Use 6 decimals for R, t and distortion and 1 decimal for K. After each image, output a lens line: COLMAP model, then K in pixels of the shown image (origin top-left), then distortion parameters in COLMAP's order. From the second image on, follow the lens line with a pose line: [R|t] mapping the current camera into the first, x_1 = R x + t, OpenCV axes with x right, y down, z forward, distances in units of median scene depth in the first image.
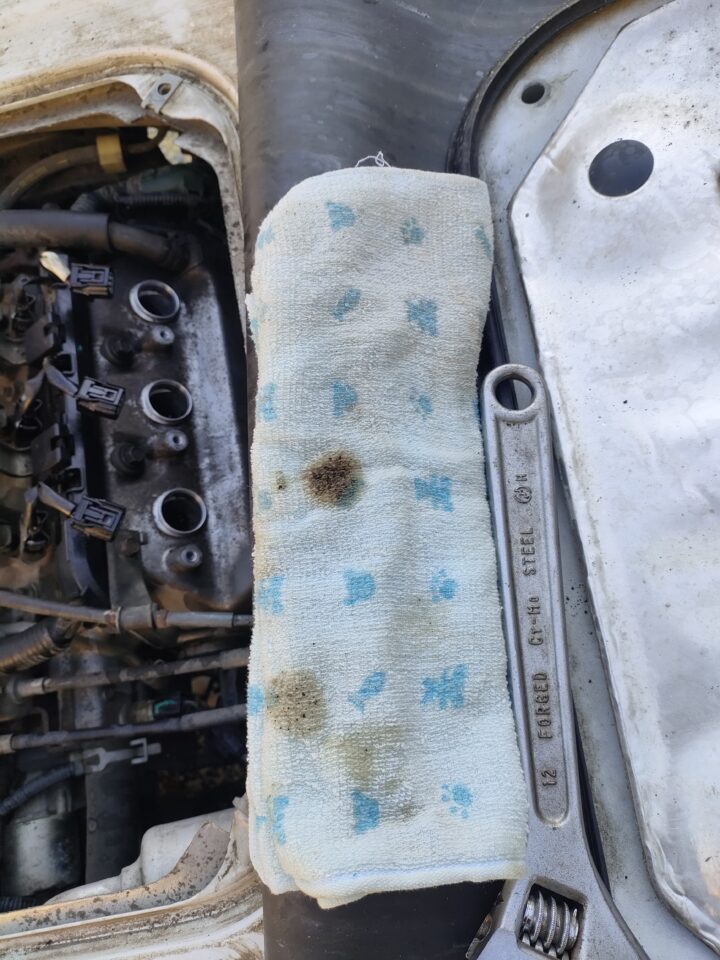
lens RADIAL K [[747.3, 0, 361.0], [0, 747.3, 482.2], [0, 0, 1]] dist [-0.002122, 0.009900]
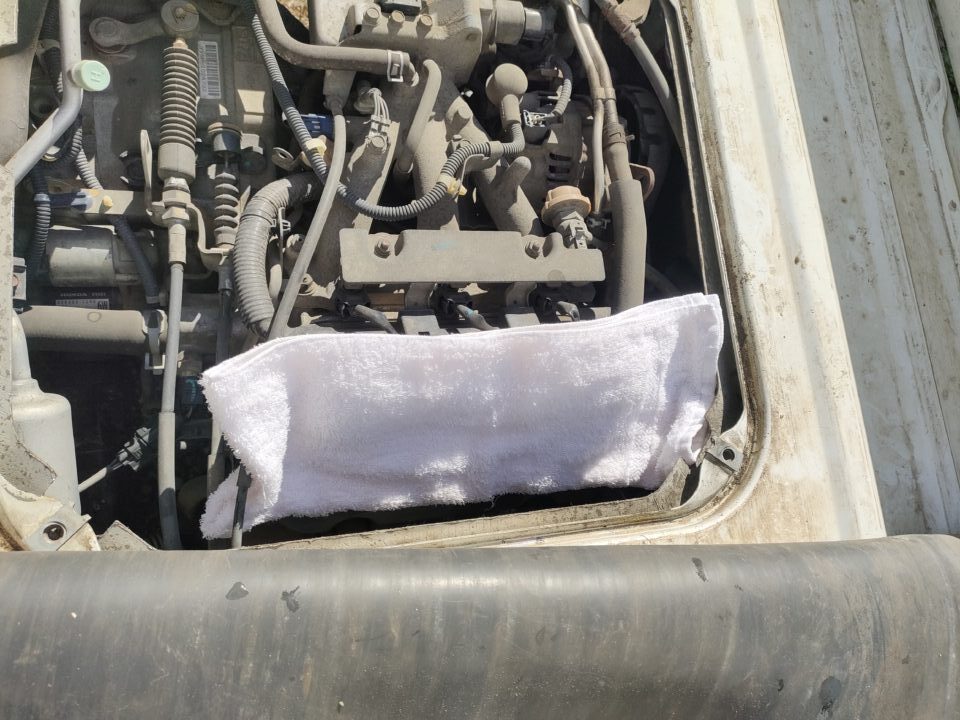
lens RADIAL K [[736.2, 0, 480.0], [0, 736.2, 360.0], [0, 0, 1]] dist [0.051356, -0.062724]
pose [[-0.118181, 0.988501, -0.094333, -0.255520], [-0.992842, -0.119282, -0.006103, -0.124582], [-0.017285, 0.092936, 0.995522, -0.132242]]
